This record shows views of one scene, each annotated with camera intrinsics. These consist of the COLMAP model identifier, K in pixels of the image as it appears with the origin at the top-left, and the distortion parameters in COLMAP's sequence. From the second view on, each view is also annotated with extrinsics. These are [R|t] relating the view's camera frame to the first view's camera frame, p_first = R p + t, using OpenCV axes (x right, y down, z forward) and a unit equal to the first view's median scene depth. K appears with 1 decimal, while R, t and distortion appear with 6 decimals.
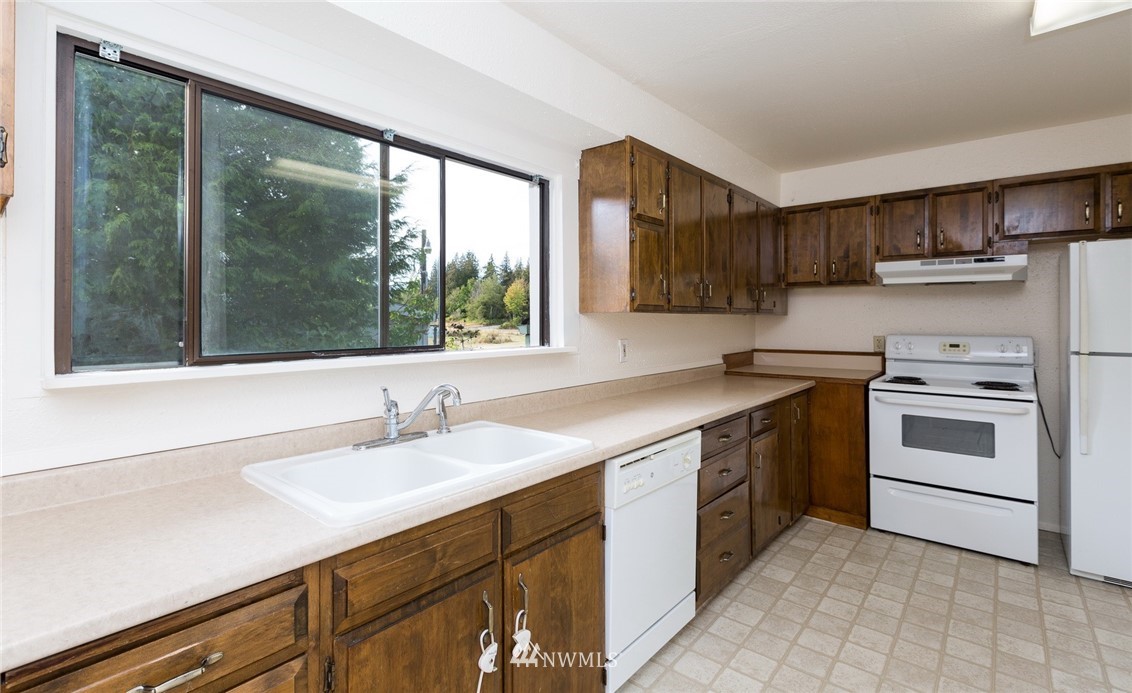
lens RADIAL K [[535.6, 0, 543.9], [0, 535.6, 329.0], [0, 0, 1]] dist [0.005045, -0.000815]
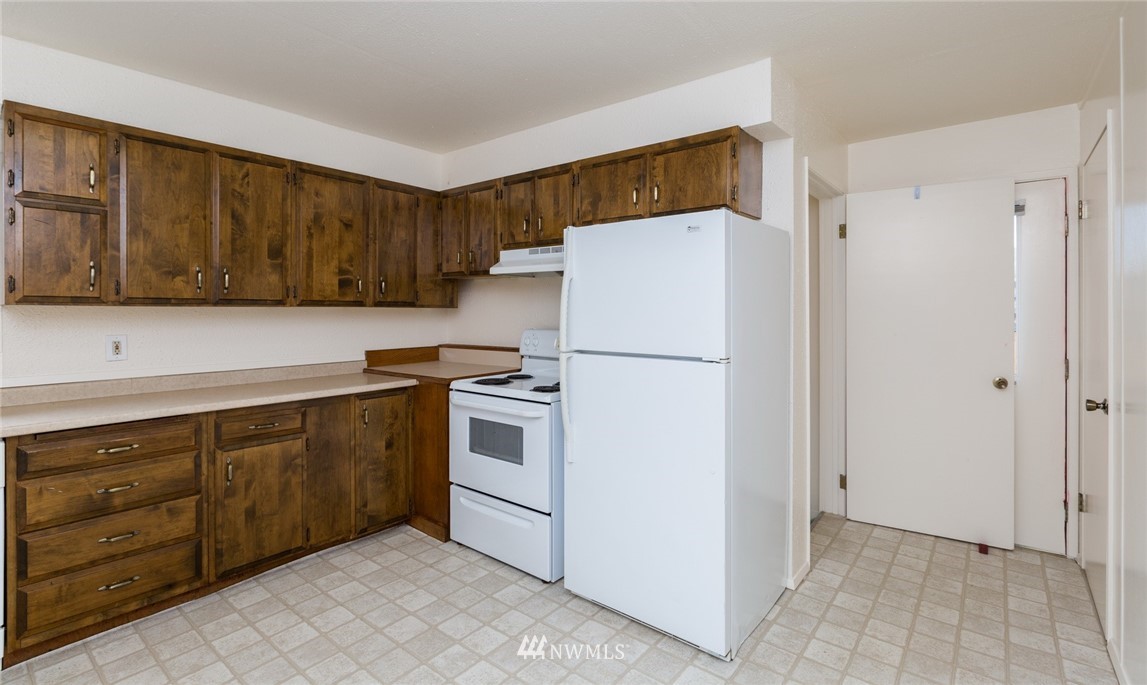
lens RADIAL K [[542.7, 0, 584.7], [0, 542.7, 326.5], [0, 0, 1]] dist [0.005045, -0.000815]
pose [[0.999738, 0.000849, 0.022884, 0.799951], [-0.001018, 0.999972, 0.007357, -0.001645], [-0.022878, -0.007378, 0.999711, 0.069974]]
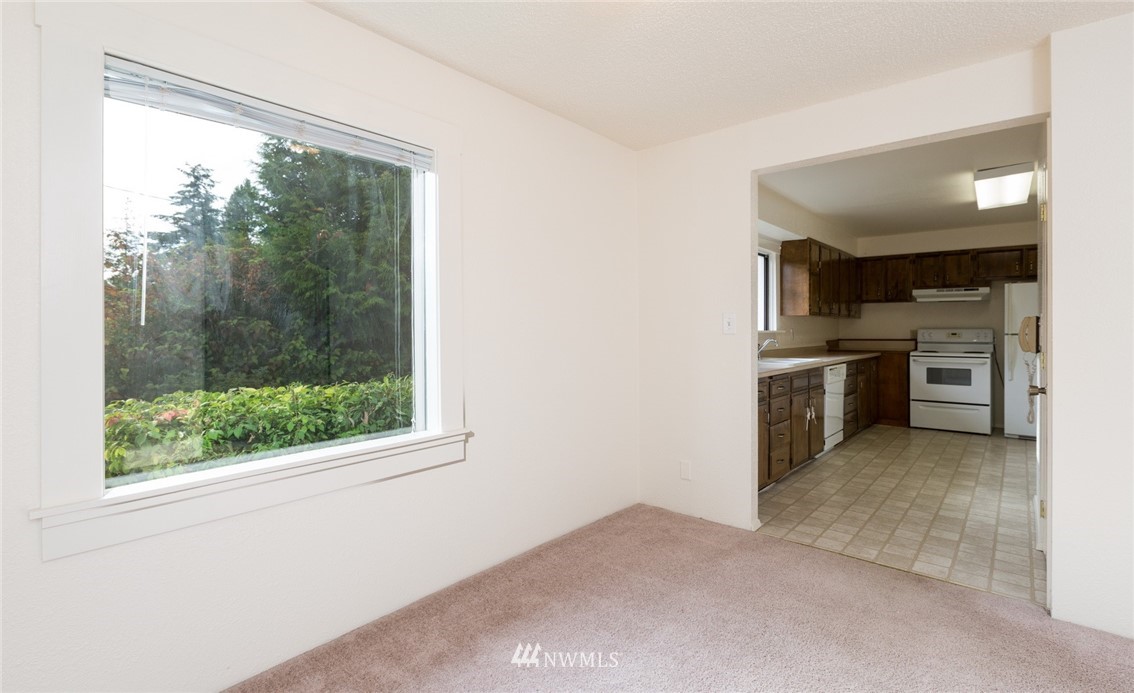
lens RADIAL K [[536.5, 0, 571.0], [0, 536.5, 344.9], [0, 0, 1]] dist [0.005045, -0.000815]
pose [[0.999732, 0.004651, 0.022682, -0.655505], [-0.004797, 0.999968, 0.006407, 0.065589], [-0.022652, -0.006514, 0.999722, -0.903902]]
